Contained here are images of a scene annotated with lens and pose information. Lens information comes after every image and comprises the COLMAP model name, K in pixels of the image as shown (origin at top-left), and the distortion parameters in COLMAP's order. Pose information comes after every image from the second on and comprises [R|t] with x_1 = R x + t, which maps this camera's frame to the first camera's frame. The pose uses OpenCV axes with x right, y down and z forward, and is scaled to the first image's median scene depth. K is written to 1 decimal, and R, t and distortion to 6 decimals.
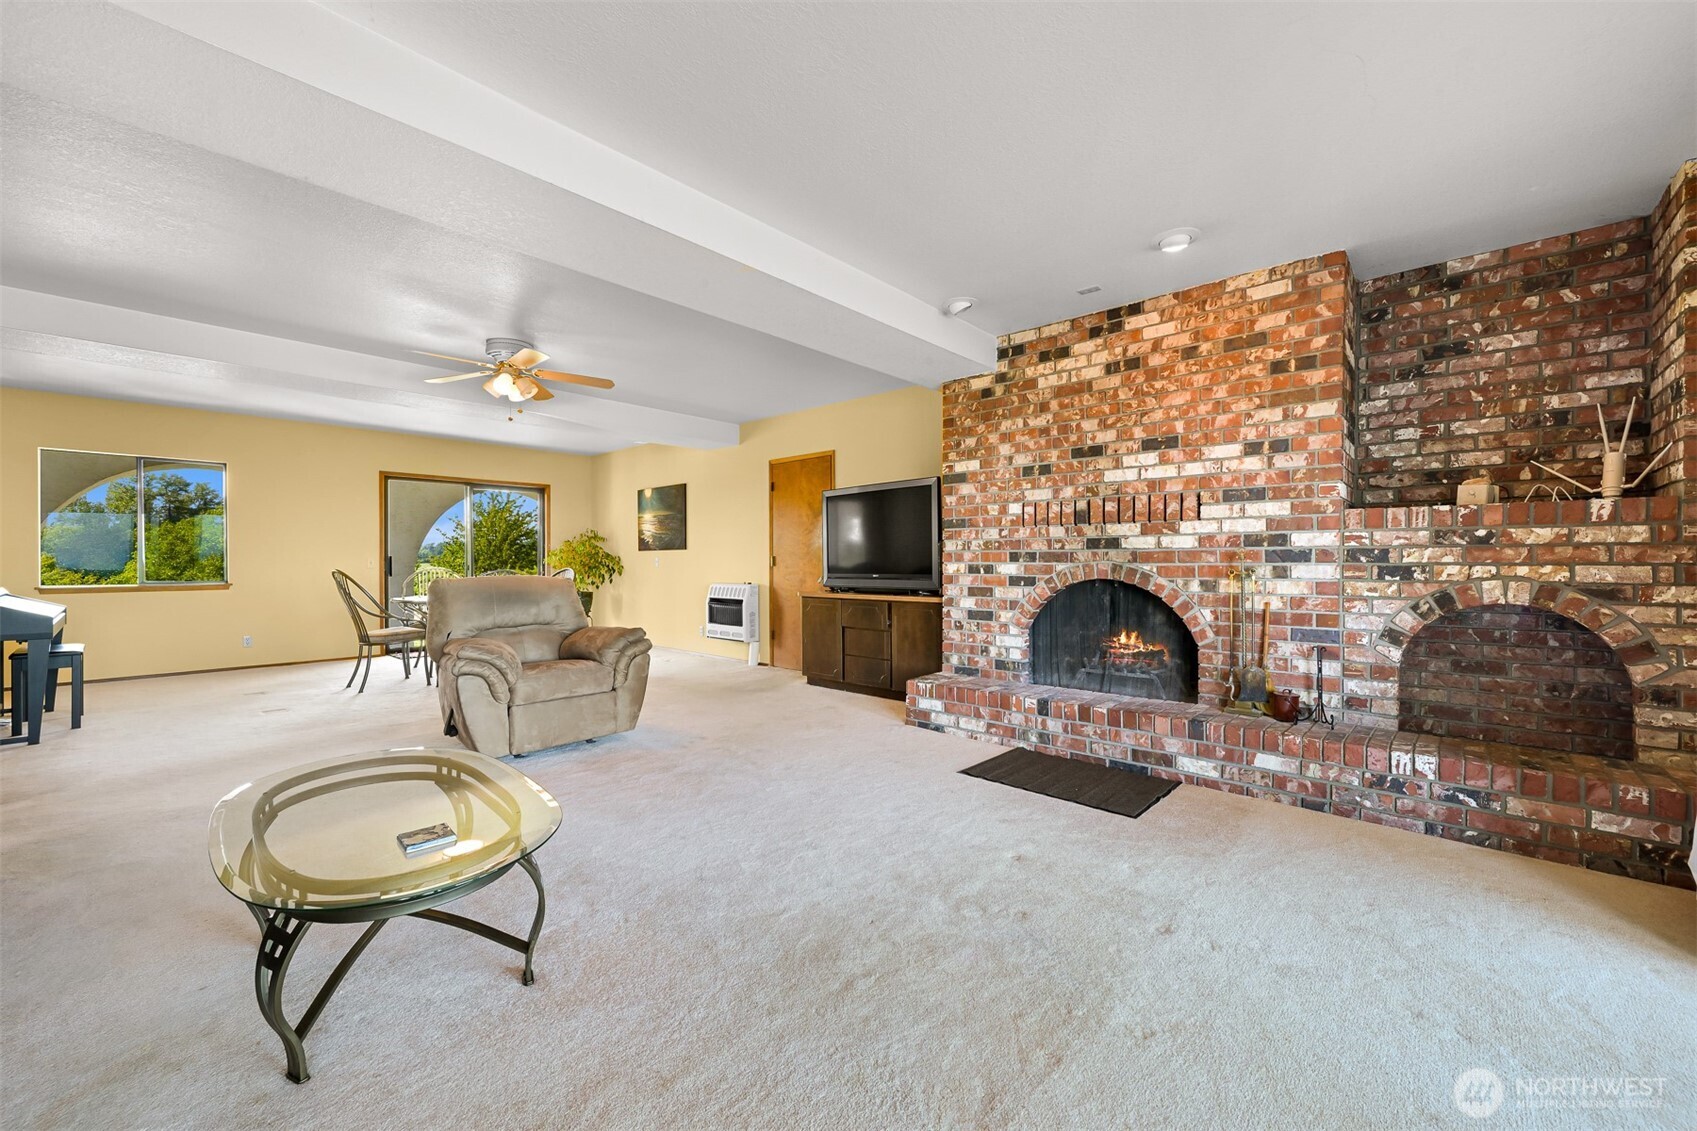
lens RADIAL K [[681.0, 0, 851.4], [0, 681.0, 561.6], [0, 0, 1]] dist [0.003553, 0.000074]
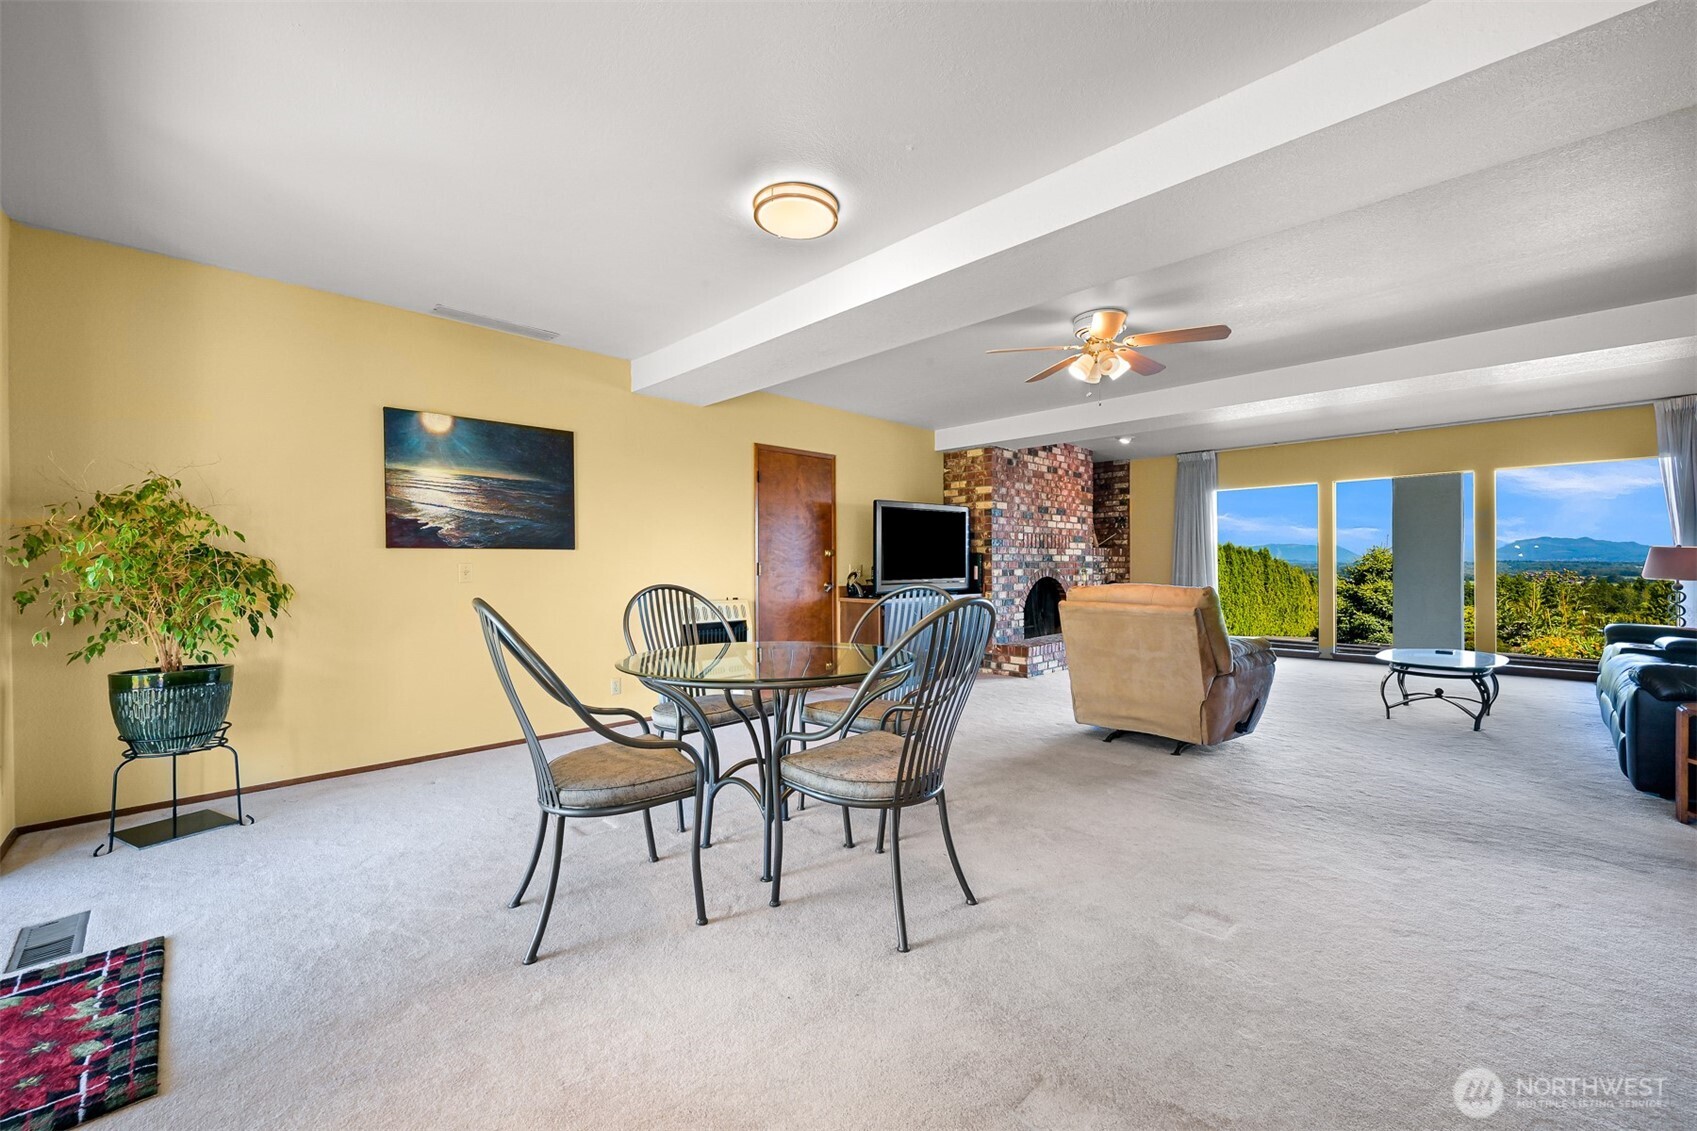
lens RADIAL K [[681.0, 0, 851.7], [0, 681.0, 564.9], [0, 0, 1]] dist [0.003553, 0.000074]
pose [[0.030958, 0.000245, 0.999521, -1.462730], [0.002247, 0.999997, -0.000315, -0.008049], [-0.999518, 0.002256, 0.030958, 1.377738]]
